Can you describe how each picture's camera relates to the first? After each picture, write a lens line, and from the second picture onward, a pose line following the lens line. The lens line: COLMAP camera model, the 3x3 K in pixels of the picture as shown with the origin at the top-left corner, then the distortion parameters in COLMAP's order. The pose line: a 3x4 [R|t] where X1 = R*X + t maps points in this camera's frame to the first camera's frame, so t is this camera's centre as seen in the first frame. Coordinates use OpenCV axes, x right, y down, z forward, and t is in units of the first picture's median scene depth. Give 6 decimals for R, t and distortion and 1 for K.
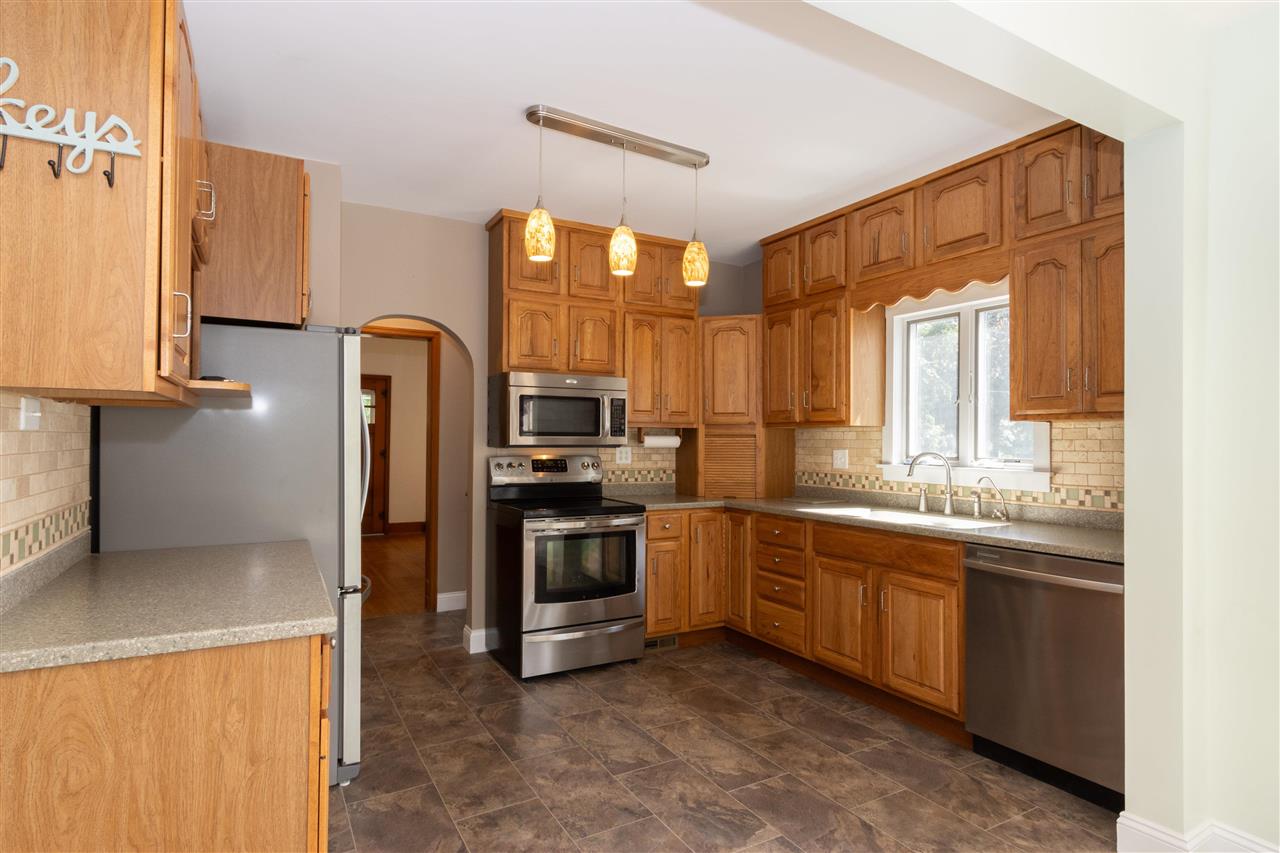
lens RADIAL K [[671.5, 0, 640.0], [0, 671.5, 426.5], [0, 0, 1]] dist [-0.000721, 0.001047]
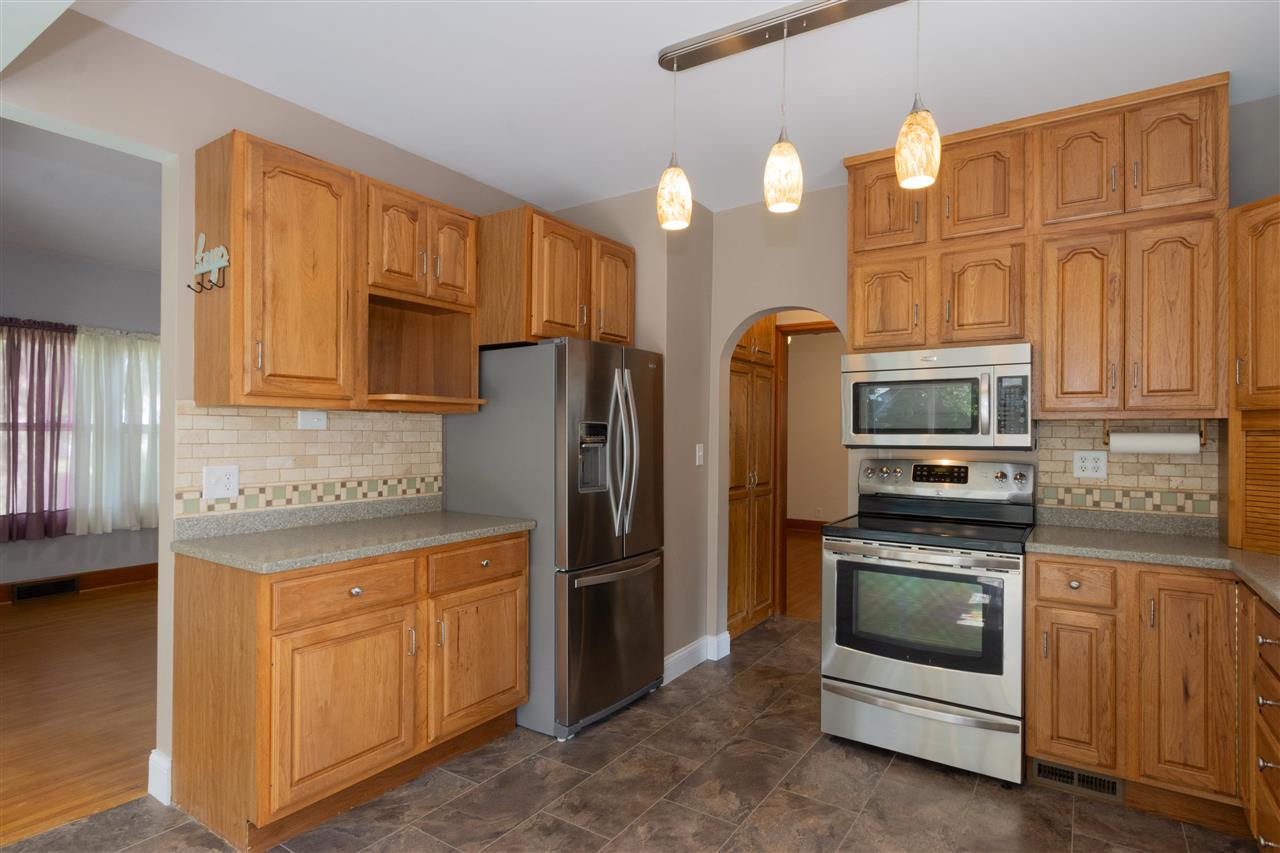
lens RADIAL K [[671.5, 0, 640.0], [0, 671.5, 426.5], [0, 0, 1]] dist [-0.000721, 0.001047]
pose [[0.441946, -0.013079, -0.896946, 0.409166], [0.012079, 0.999890, -0.008628, 0.008911], [0.896960, -0.007021, 0.442055, 0.395572]]
